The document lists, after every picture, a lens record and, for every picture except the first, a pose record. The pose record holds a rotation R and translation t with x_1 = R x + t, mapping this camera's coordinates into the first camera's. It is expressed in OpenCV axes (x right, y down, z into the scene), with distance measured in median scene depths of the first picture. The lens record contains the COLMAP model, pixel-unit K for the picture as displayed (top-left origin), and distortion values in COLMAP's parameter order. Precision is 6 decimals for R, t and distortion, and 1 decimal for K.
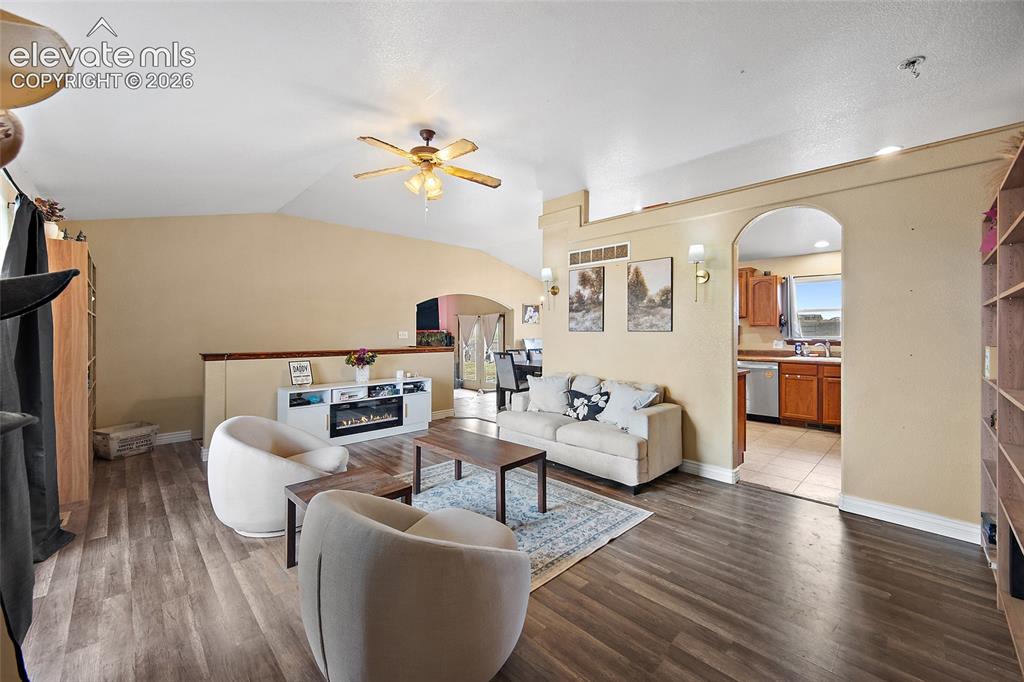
lens RADIAL K [[403.1, 0, 508.5], [0, 403.1, 335.2], [0, 0, 1]] dist [0.000415, -0.000104]
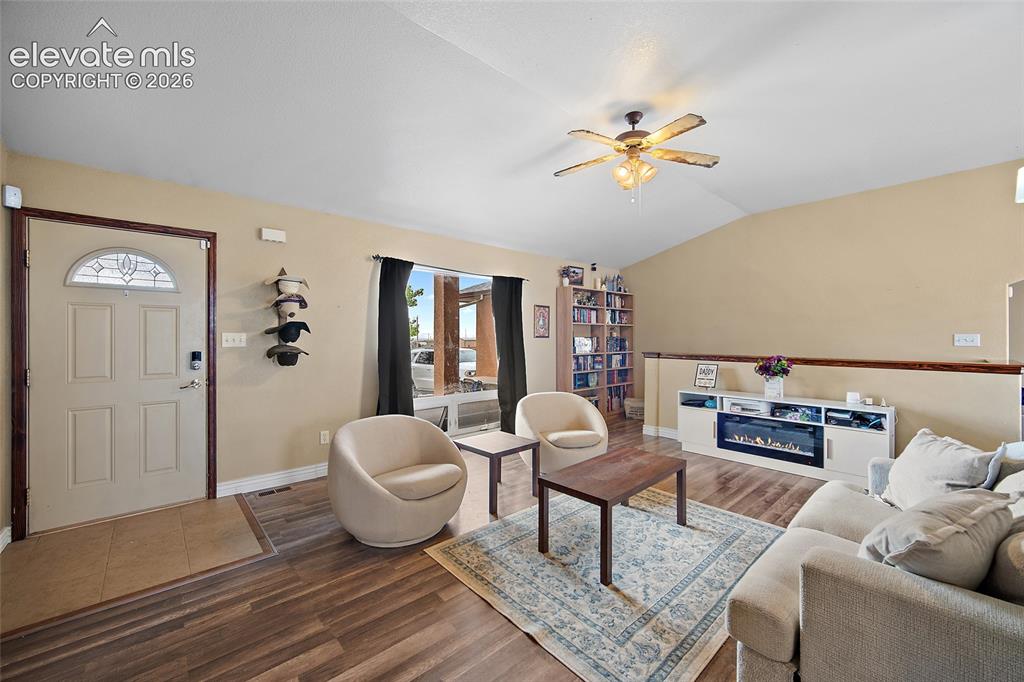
lens RADIAL K [[406.8, 0, 512.0], [0, 406.8, 341.0], [0, 0, 1]] dist [0.002089, 0.000188]
pose [[-0.039992, 0.010147, -0.999148, 0.463099], [-0.006818, 0.999922, 0.010427, -0.001056], [0.999177, 0.007229, -0.039920, 0.486463]]
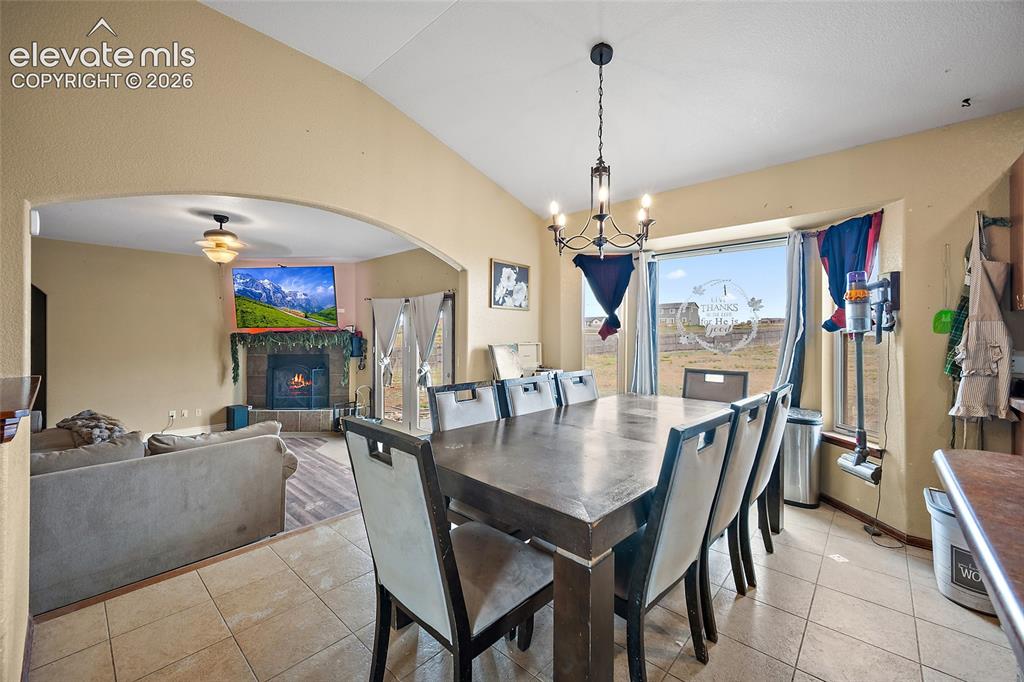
lens RADIAL K [[403.1, 0, 508.5], [0, 403.1, 335.2], [0, 0, 1]] dist [0.000415, -0.000104]
pose [[0.997807, 0.000550, 0.066187, 0.045938], [-0.000135, 0.999980, -0.006275, 0.003353], [-0.066189, 0.006253, 0.997787, 1.008917]]
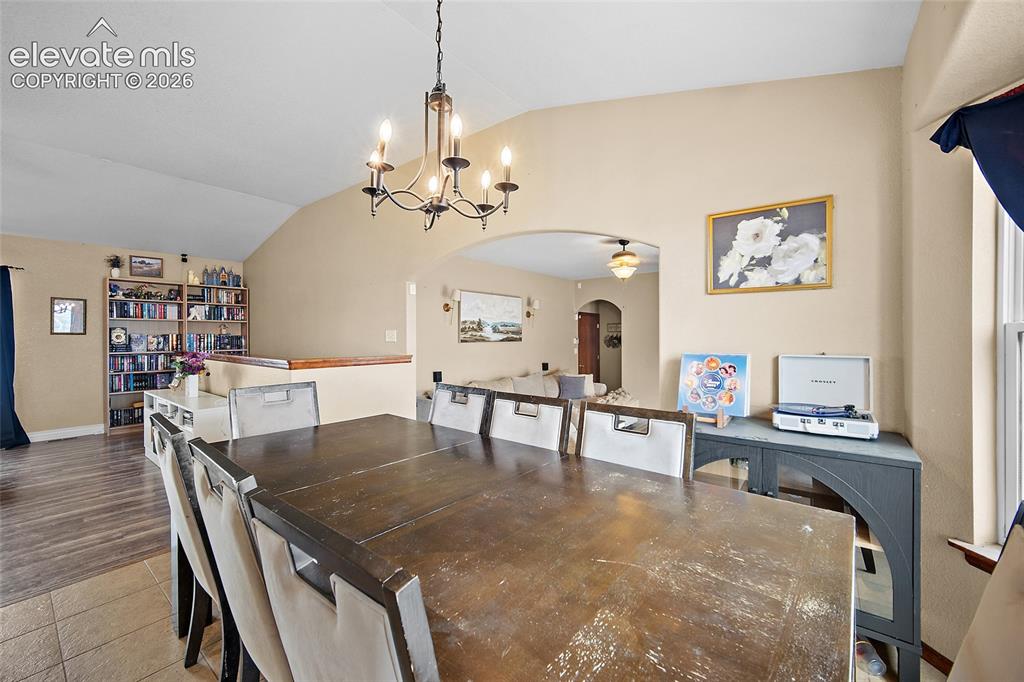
lens RADIAL K [[403.1, 0, 508.5], [0, 403.1, 335.2], [0, 0, 1]] dist [0.000415, -0.000104]
pose [[0.133921, -0.000921, -0.990992, 0.458763], [-0.006572, 0.999977, -0.001817, -0.002467], [0.990970, 0.006756, 0.133912, 1.429990]]
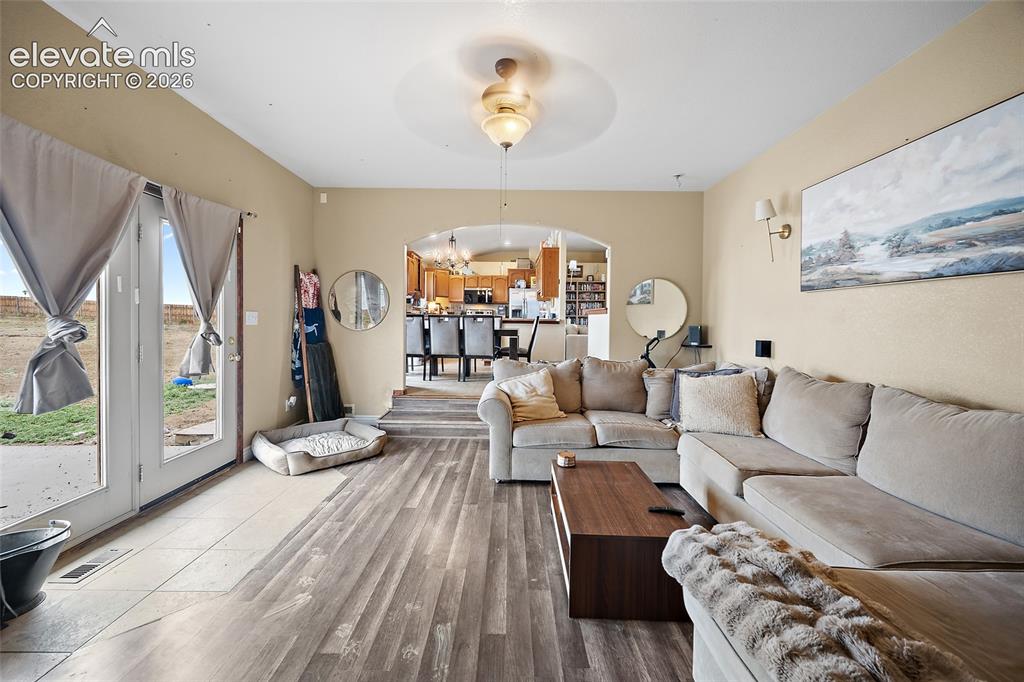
lens RADIAL K [[403.1, 0, 508.5], [0, 403.1, 335.2], [0, 0, 1]] dist [0.000415, -0.000104]
pose [[-0.710994, -0.036722, 0.702239, -0.805022], [-0.007343, 0.998969, 0.044805, 0.058041], [-0.703160, 0.026700, -0.710530, 2.172179]]
